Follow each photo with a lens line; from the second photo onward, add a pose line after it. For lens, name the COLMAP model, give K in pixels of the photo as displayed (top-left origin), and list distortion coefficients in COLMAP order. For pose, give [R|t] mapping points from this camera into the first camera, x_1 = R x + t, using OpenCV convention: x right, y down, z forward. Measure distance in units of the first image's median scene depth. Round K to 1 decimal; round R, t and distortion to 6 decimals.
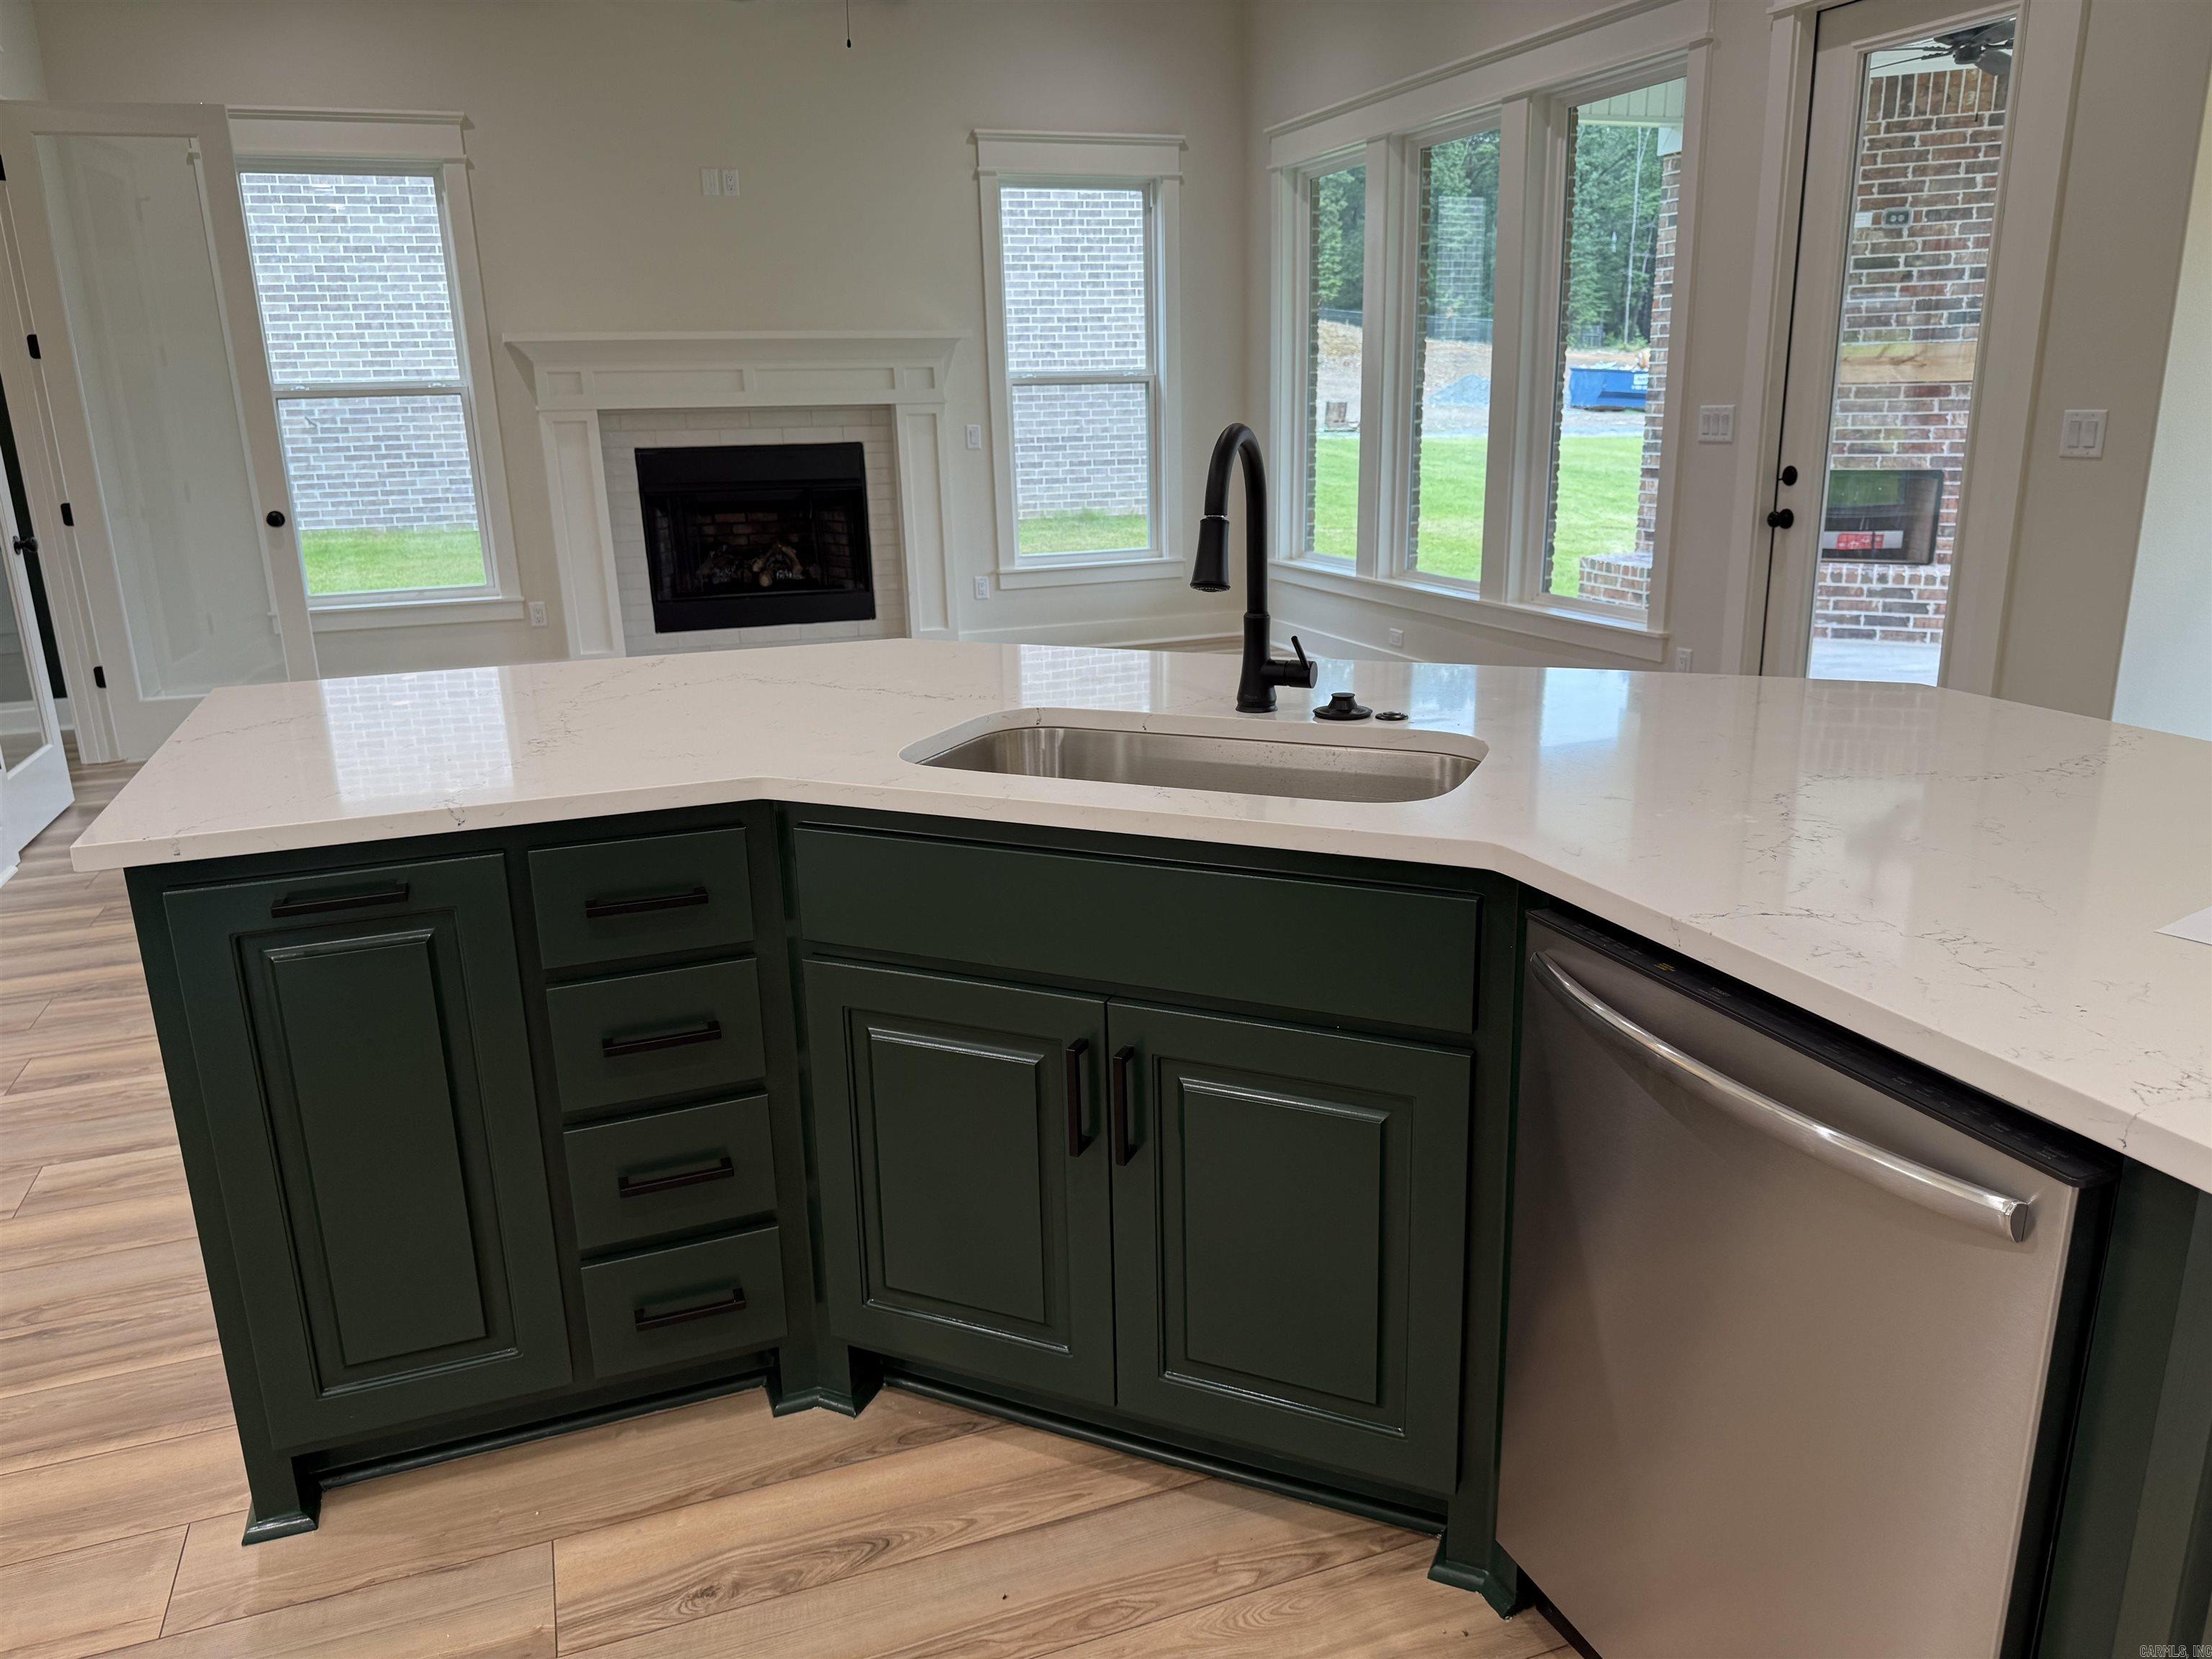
lens RADIAL K [[1541.3, 0, 1136.5], [0, 1541.3, 834.5], [0, 0, 1]] dist [0.041768, -0.051847]
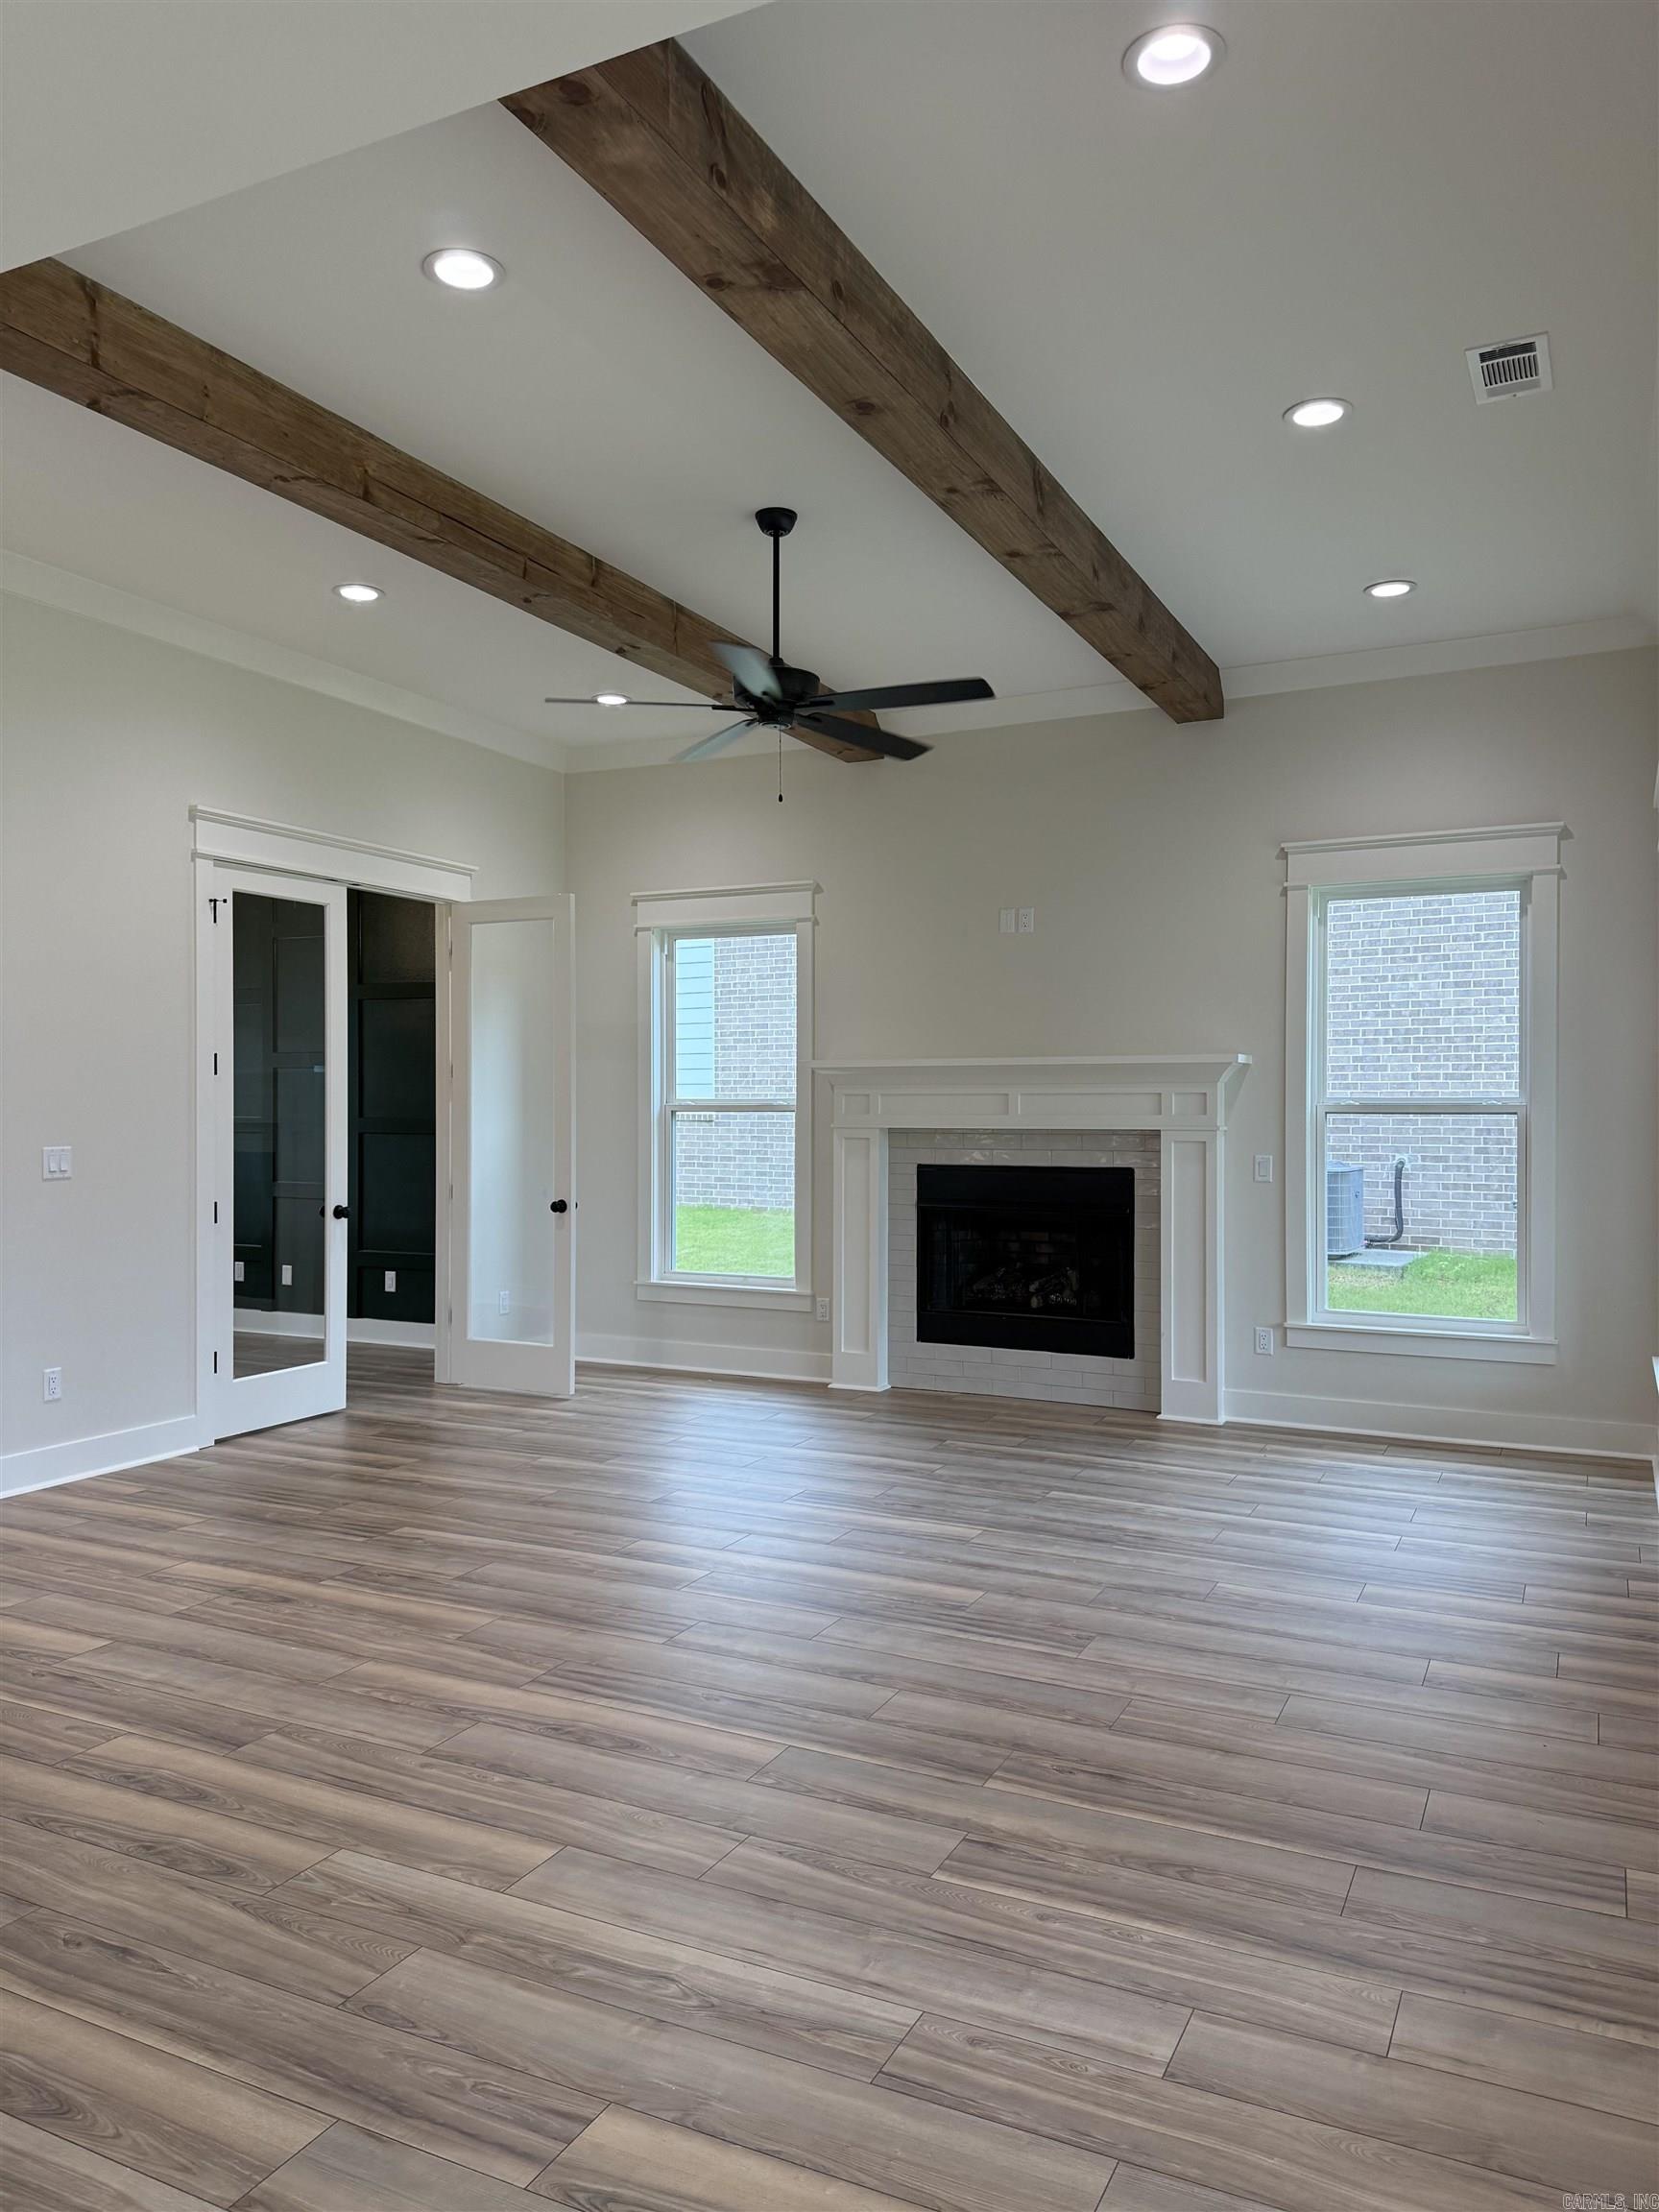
lens RADIAL K [[1584.3, 0, 829.5], [0, 1584.3, 1106.0], [0, 0, 1]] dist [0.054971, -0.020311]
pose [[0.672645, 0.025173, -0.739537, 0.403983], [-0.220720, 0.960750, -0.168053, -0.089360], [0.706280, 0.276270, 0.651801, 0.239827]]
